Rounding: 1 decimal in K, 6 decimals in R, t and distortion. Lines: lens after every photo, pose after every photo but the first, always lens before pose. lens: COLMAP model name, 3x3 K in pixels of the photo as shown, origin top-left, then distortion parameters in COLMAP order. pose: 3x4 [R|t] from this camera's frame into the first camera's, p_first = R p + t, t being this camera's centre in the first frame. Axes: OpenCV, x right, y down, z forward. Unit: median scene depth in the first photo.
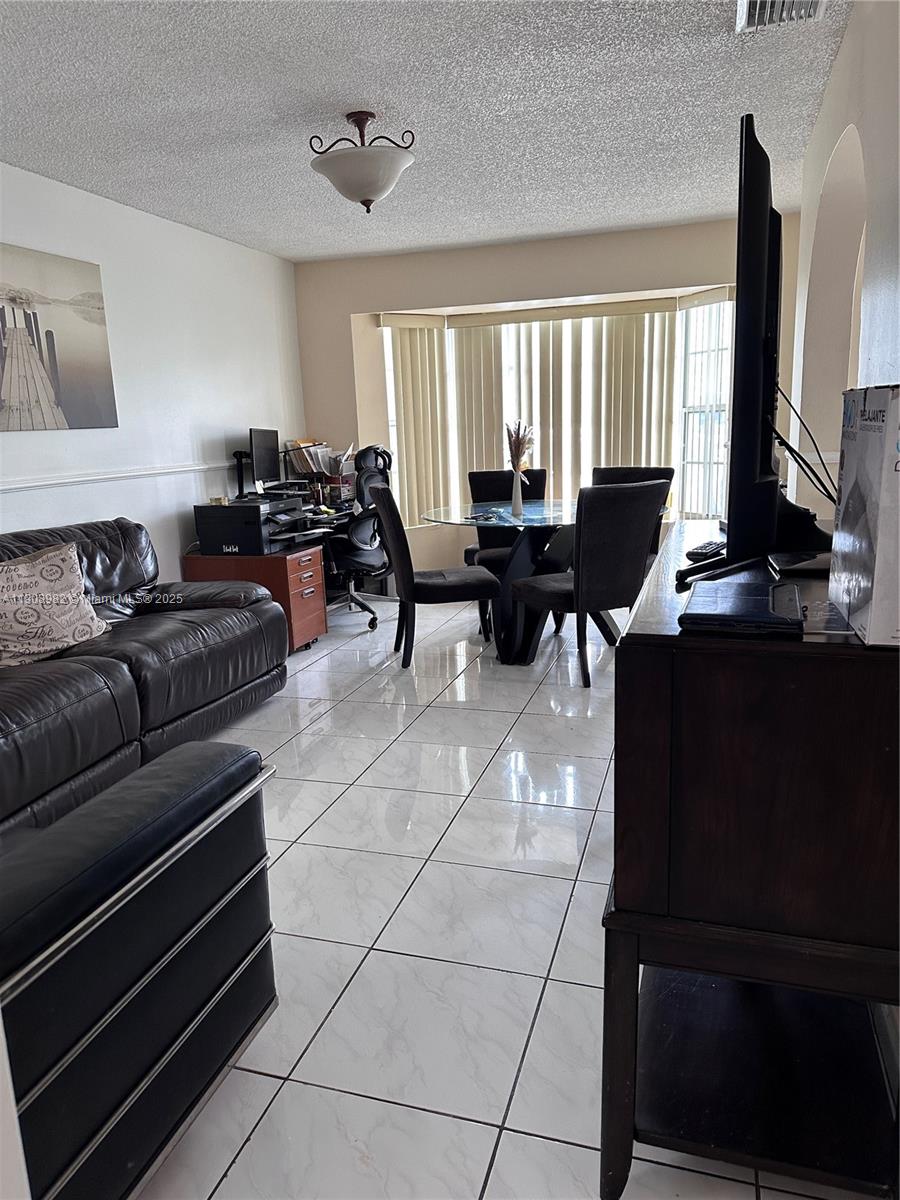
lens RADIAL K [[830.2, 0, 450.0], [0, 830.2, 600.0], [0, 0, 1]] dist [0.169636, -0.261574]
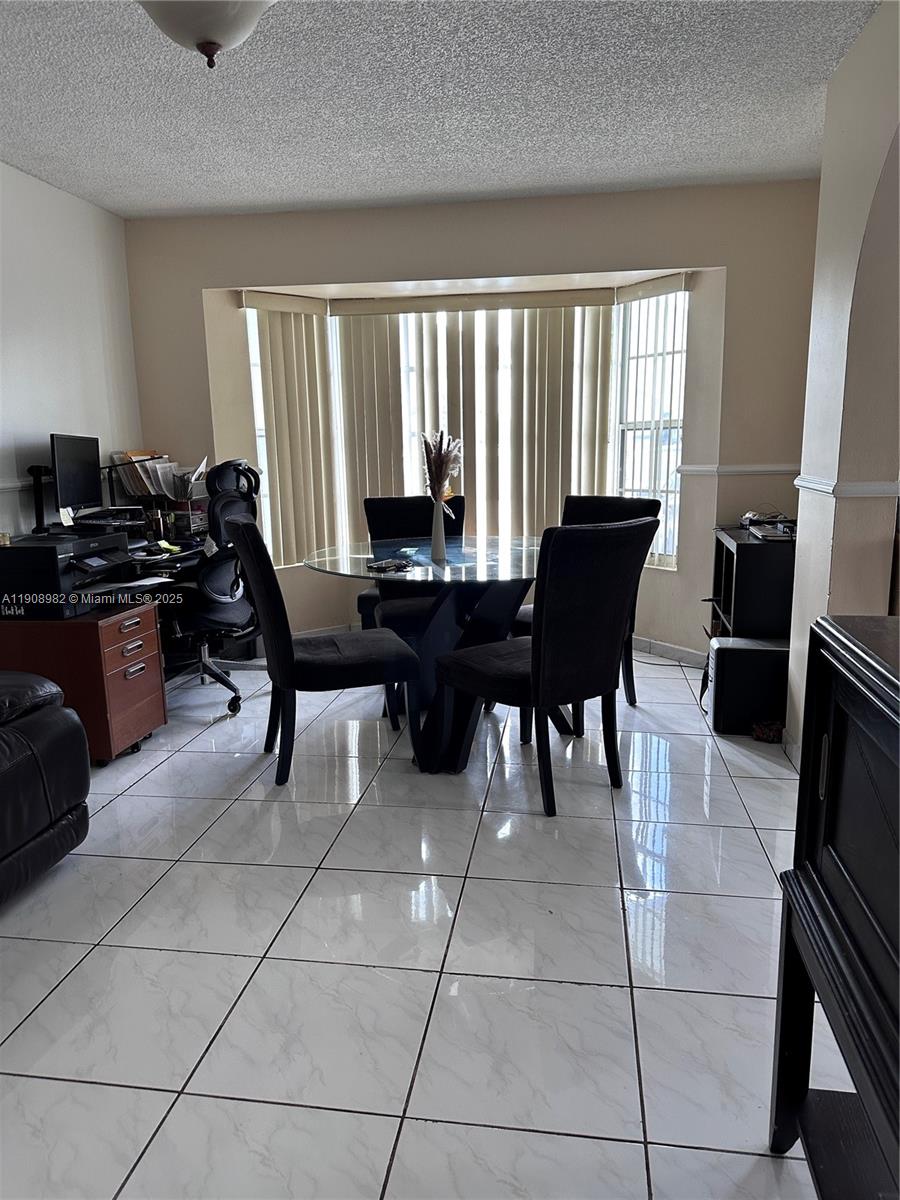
lens RADIAL K [[830.2, 0, 450.0], [0, 830.2, 600.0], [0, 0, 1]] dist [0.169636, -0.261574]
pose [[0.988973, -0.009659, 0.147777, -0.014109], [0.012655, 0.999733, -0.019347, -0.046097], [-0.147551, 0.021004, 0.988831, 0.244869]]
